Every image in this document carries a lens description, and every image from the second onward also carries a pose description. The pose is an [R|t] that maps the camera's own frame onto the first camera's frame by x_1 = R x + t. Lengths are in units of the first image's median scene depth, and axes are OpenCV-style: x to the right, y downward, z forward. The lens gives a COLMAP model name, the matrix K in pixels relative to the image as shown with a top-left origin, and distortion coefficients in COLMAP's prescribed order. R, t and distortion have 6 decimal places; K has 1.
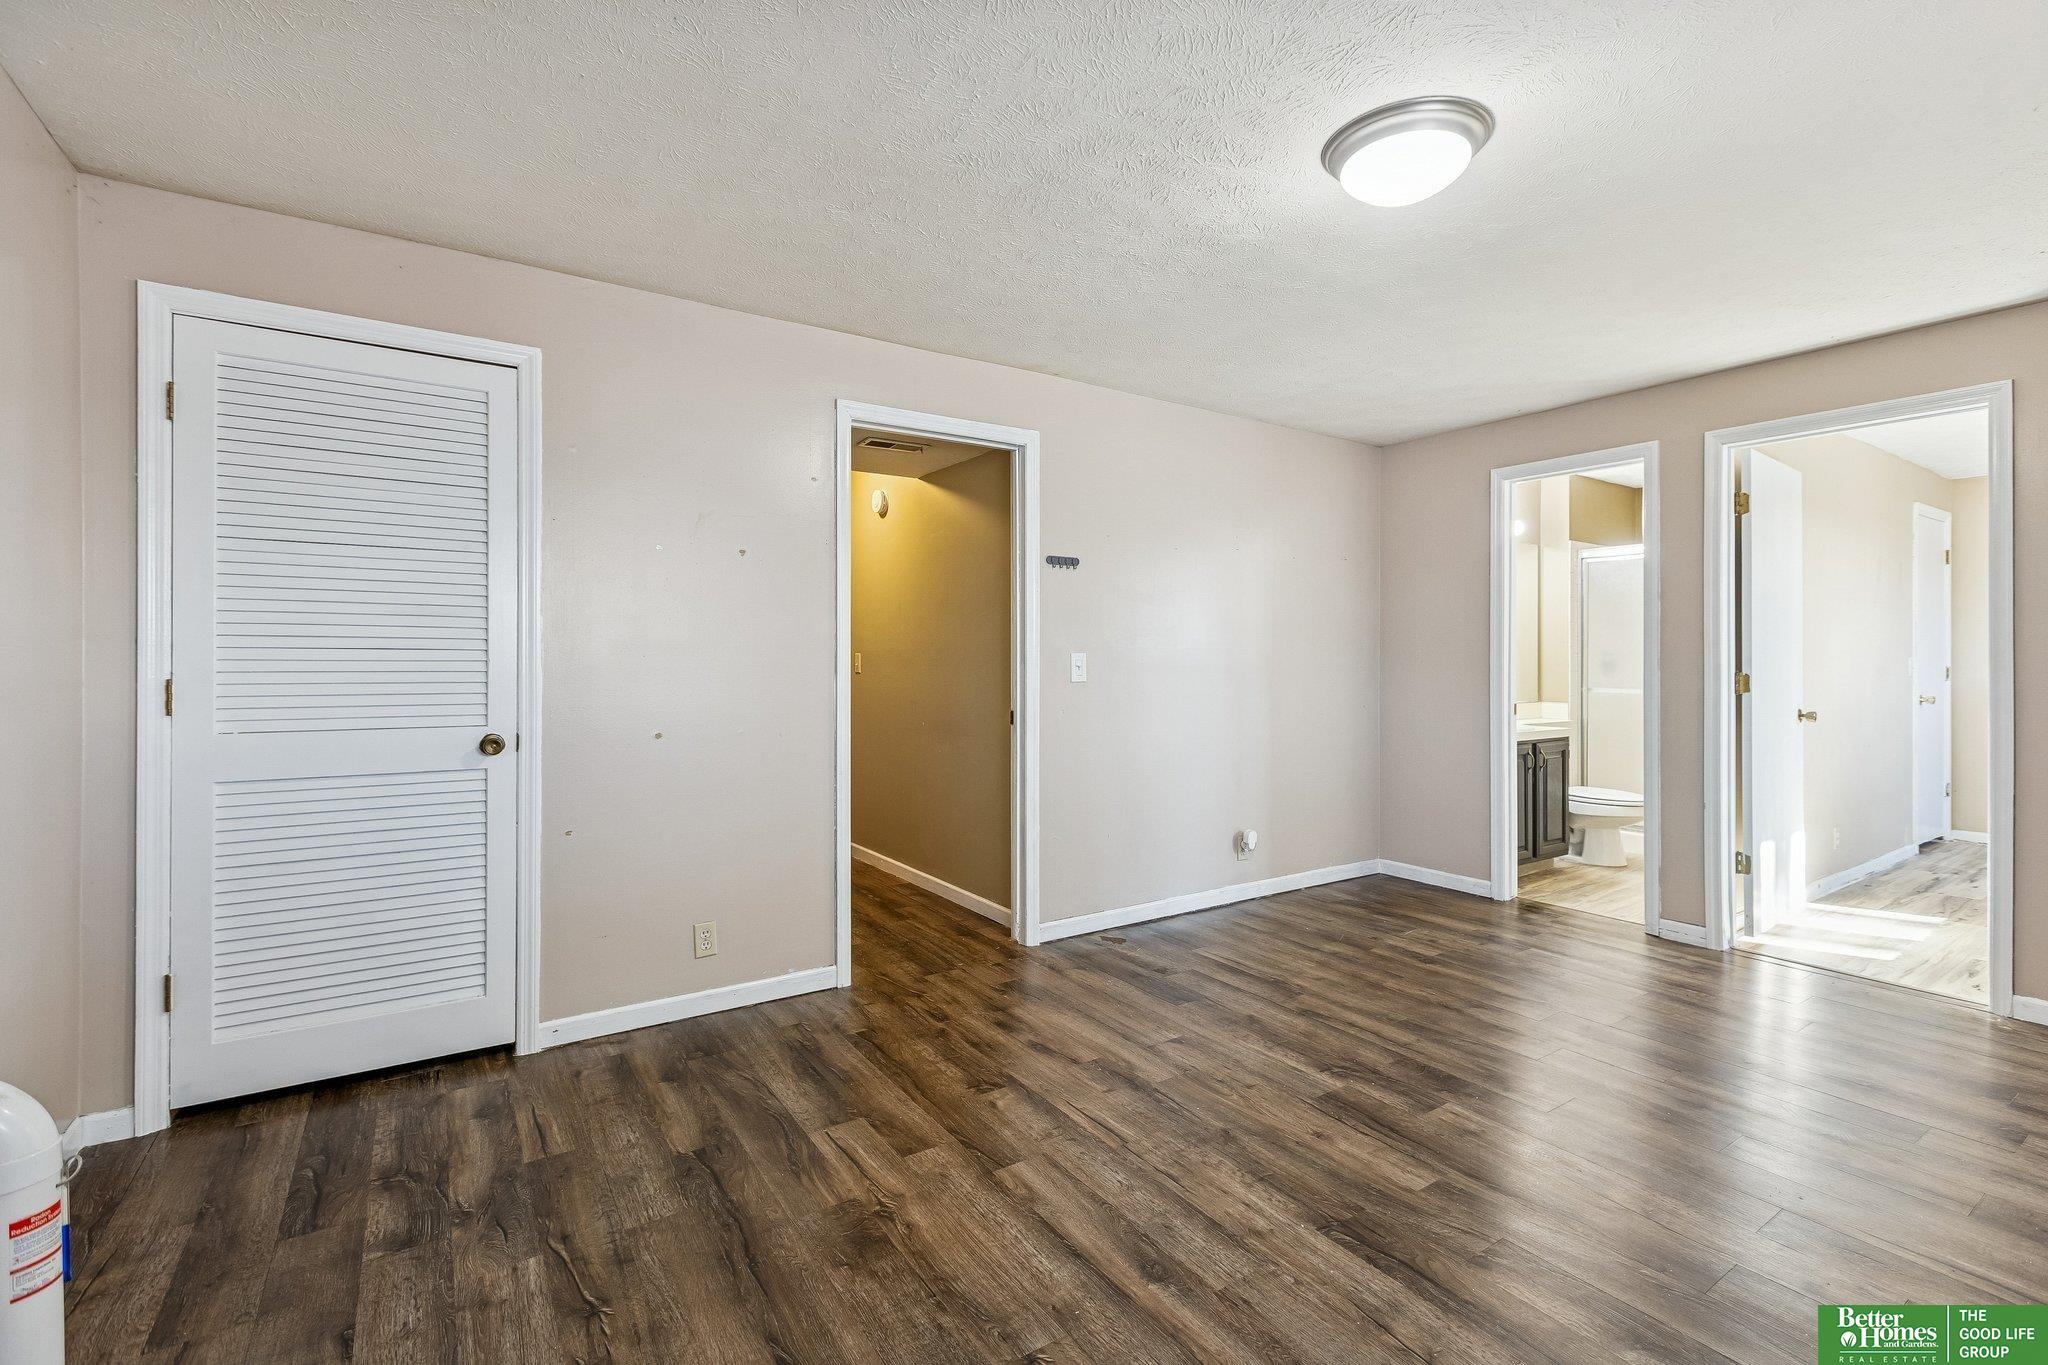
lens RADIAL K [[915.3, 0, 1031.4], [0, 915.3, 666.0], [0, 0, 1]] dist [-0.004347, 0.000333]
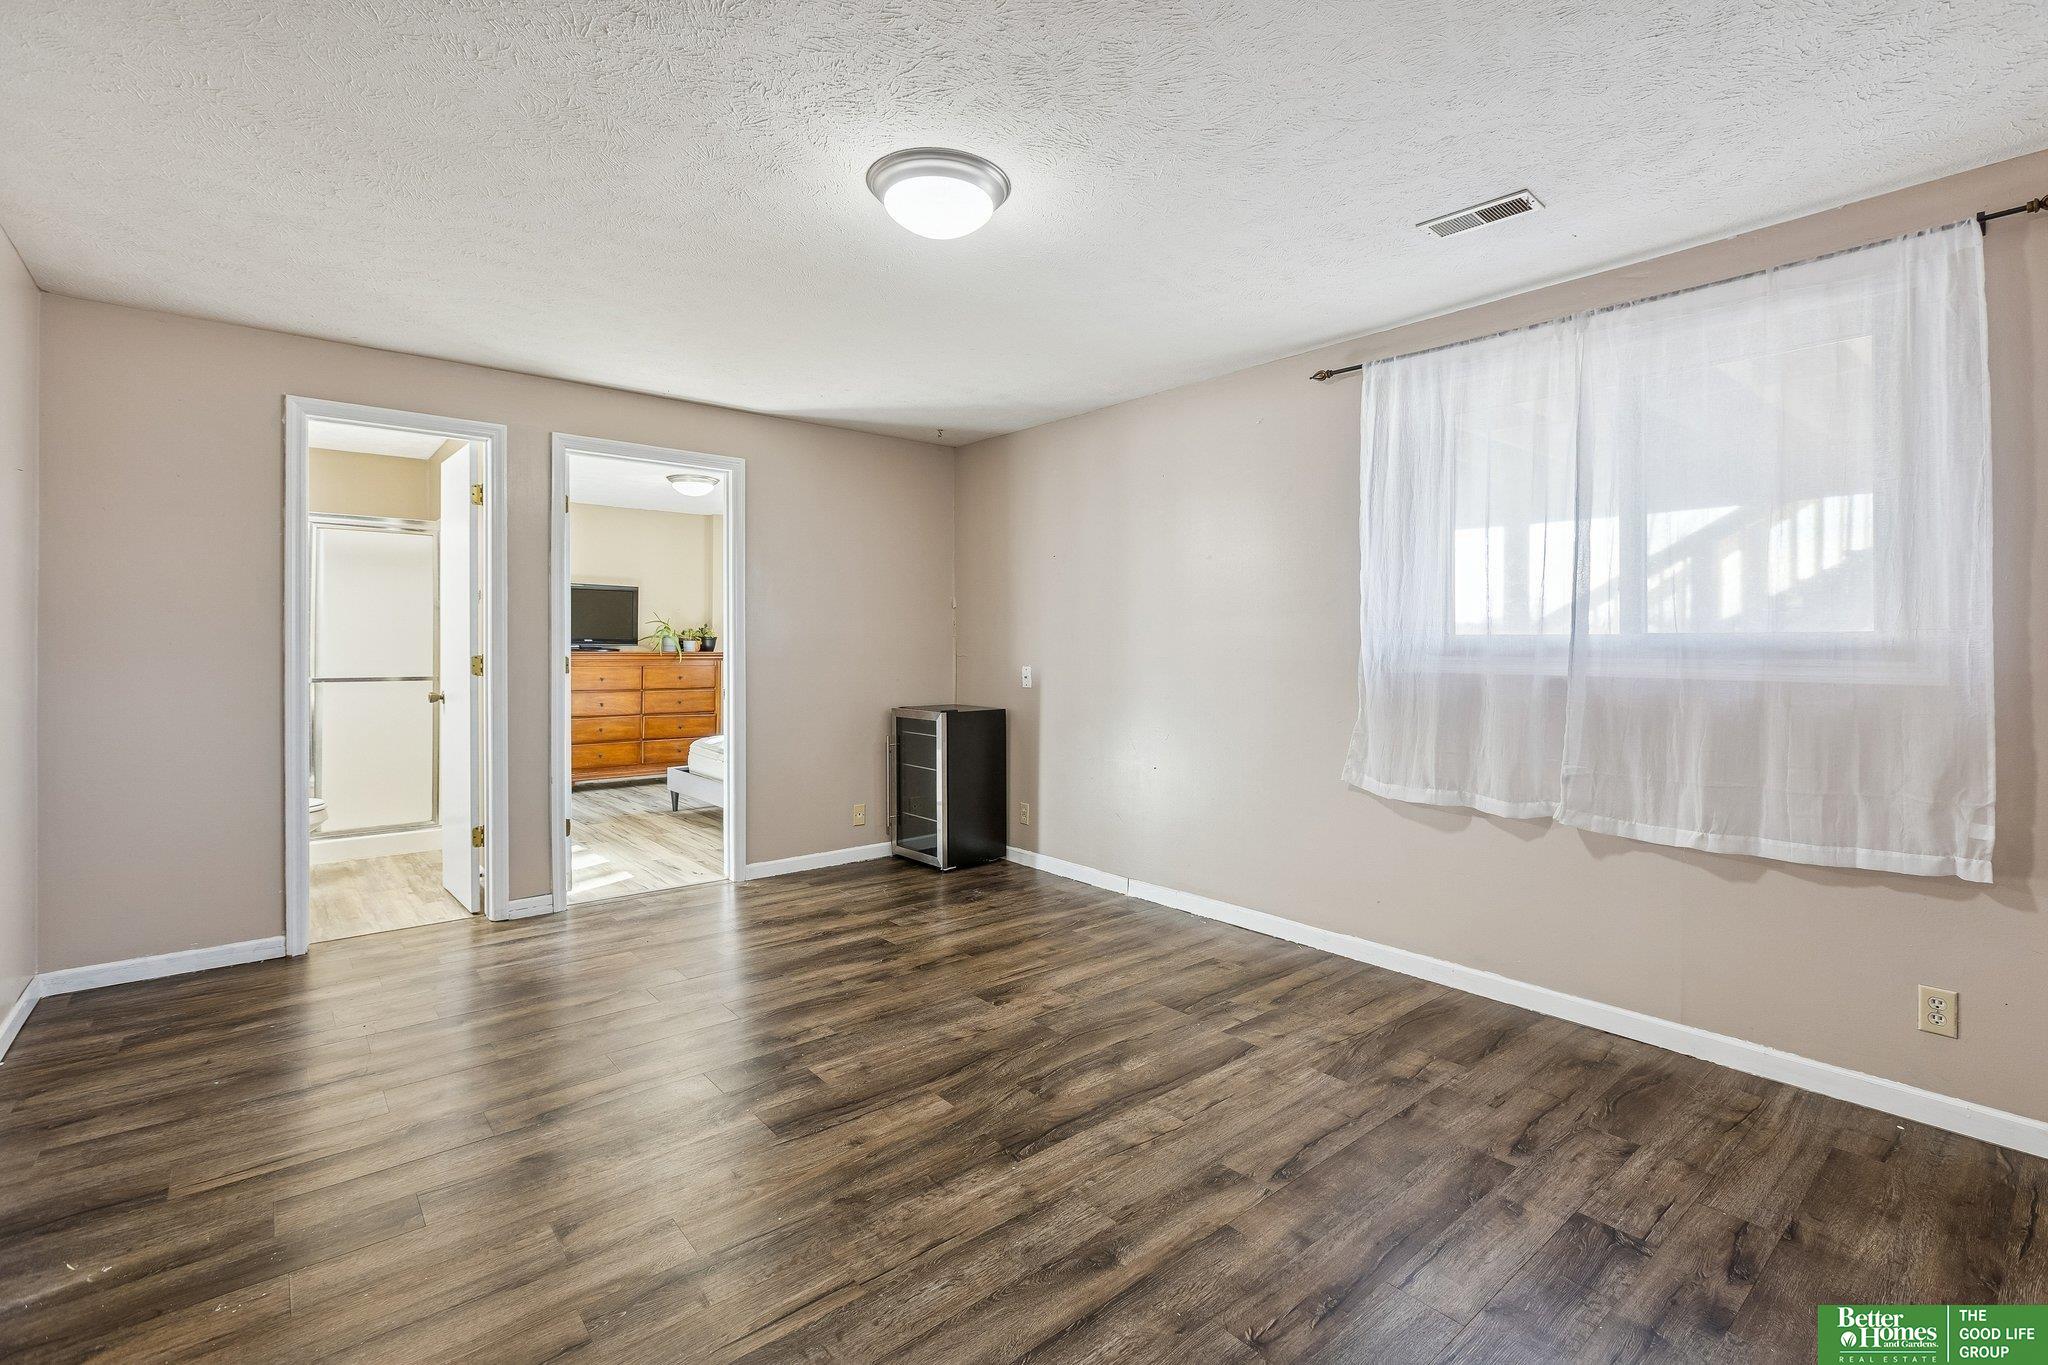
lens RADIAL K [[915.3, 0, 1041.2], [0, 915.3, 651.7], [0, 0, 1]] dist [-0.004347, 0.000333]
pose [[-0.125077, -0.006399, 0.992126, -0.670720], [0.004446, 0.999966, 0.007011, -0.006391], [-0.992137, 0.005288, -0.125044, 0.946340]]
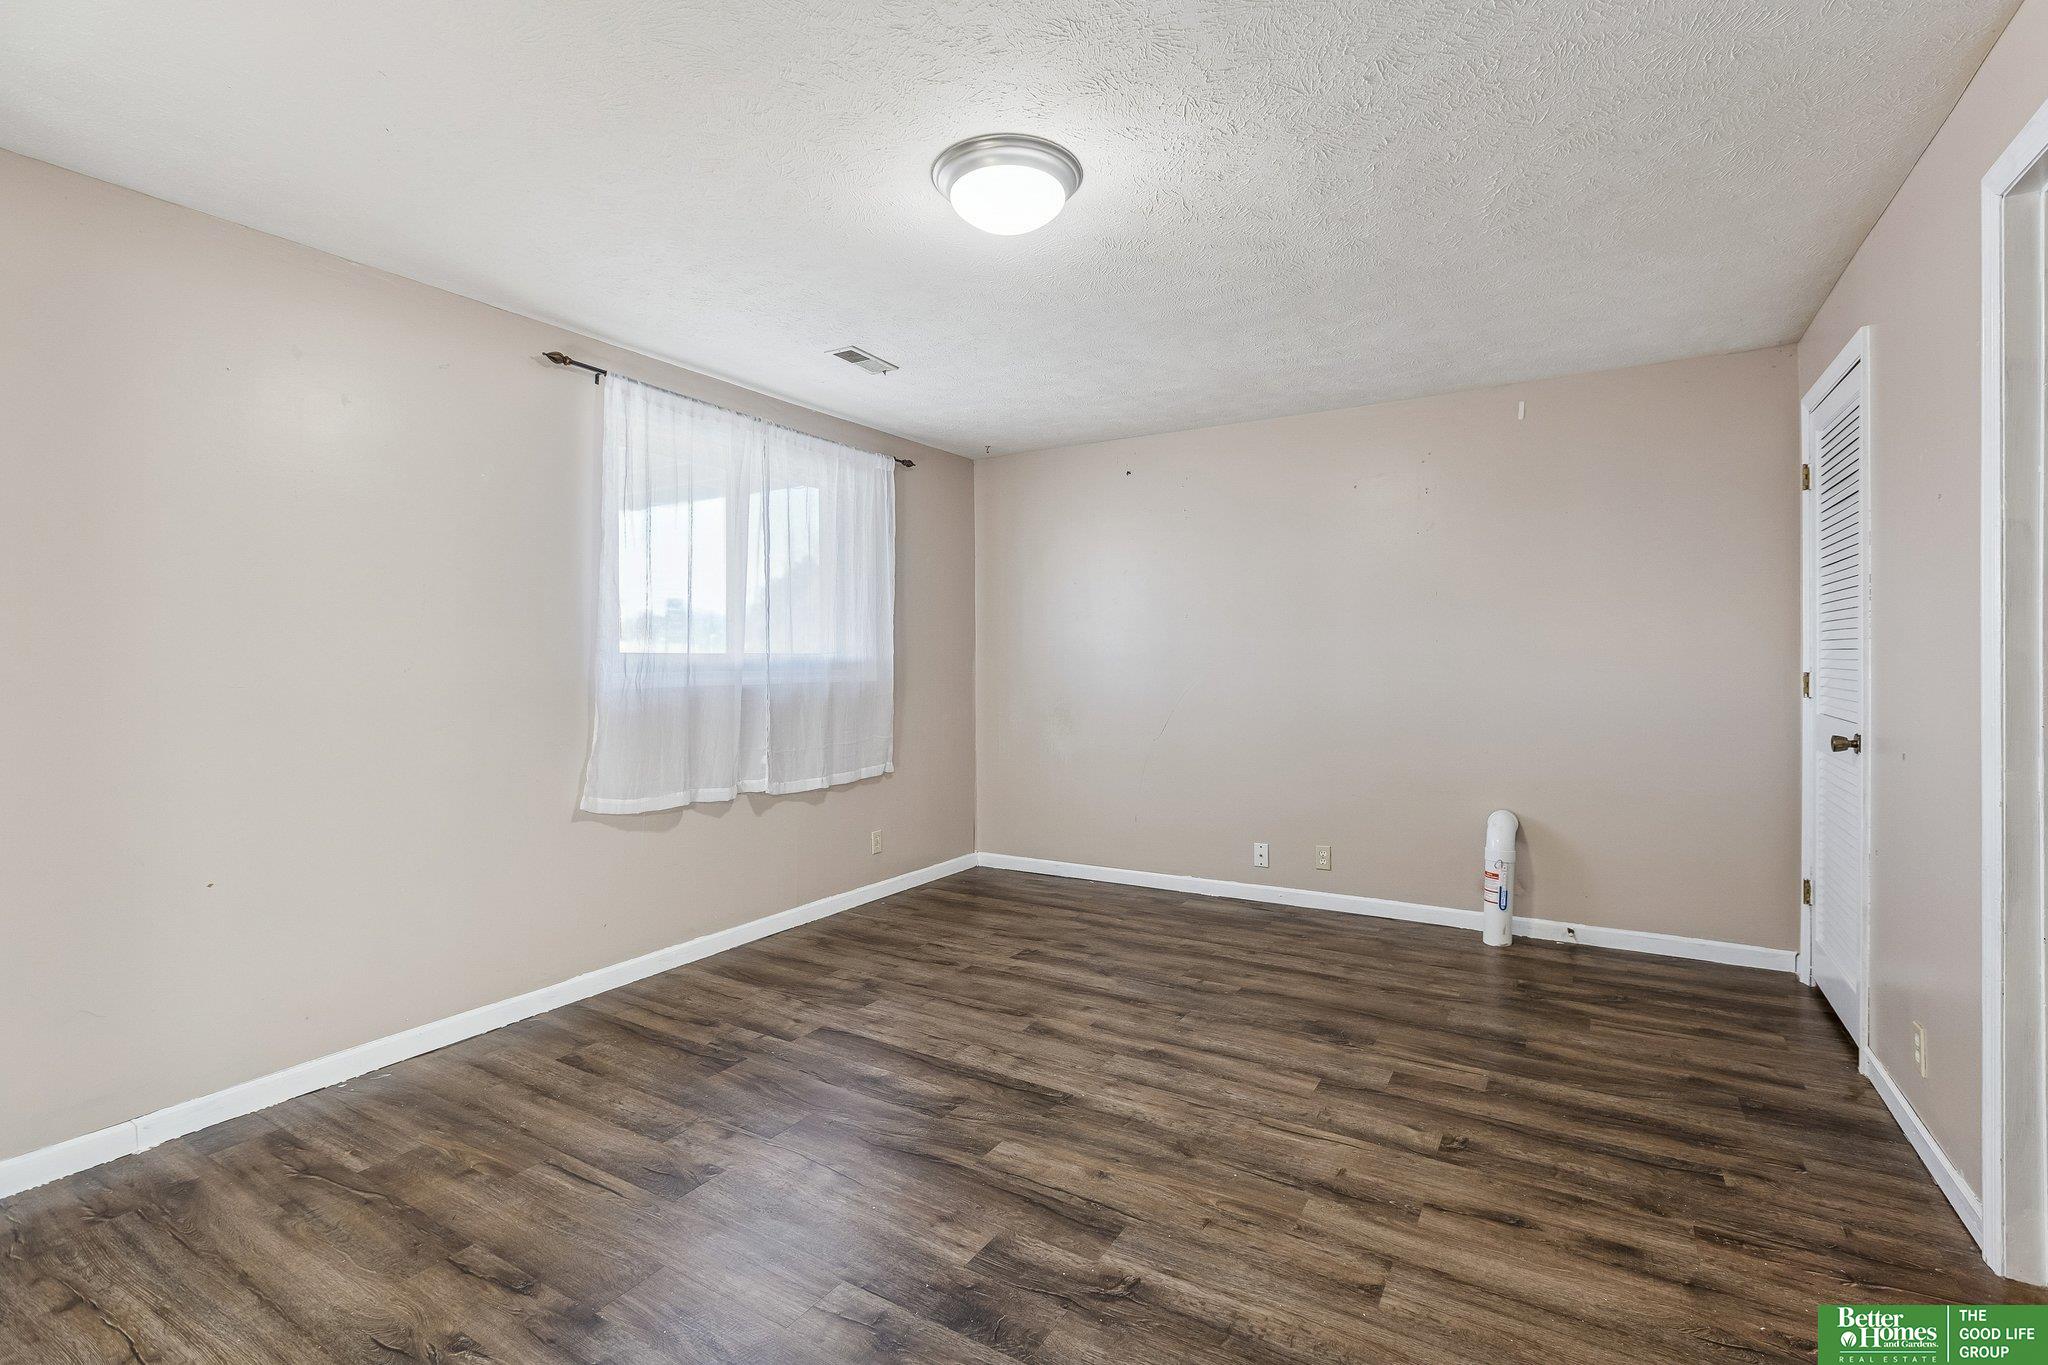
lens RADIAL K [[915.3, 0, 1026.8], [0, 915.3, 665.5], [0, 0, 1]] dist [-0.004347, 0.000333]
pose [[-0.906932, 0.008352, -0.421193, 0.787858], [0.002942, 0.999905, 0.013491, -0.016753], [0.421266, 0.010996, -0.906871, 1.845921]]
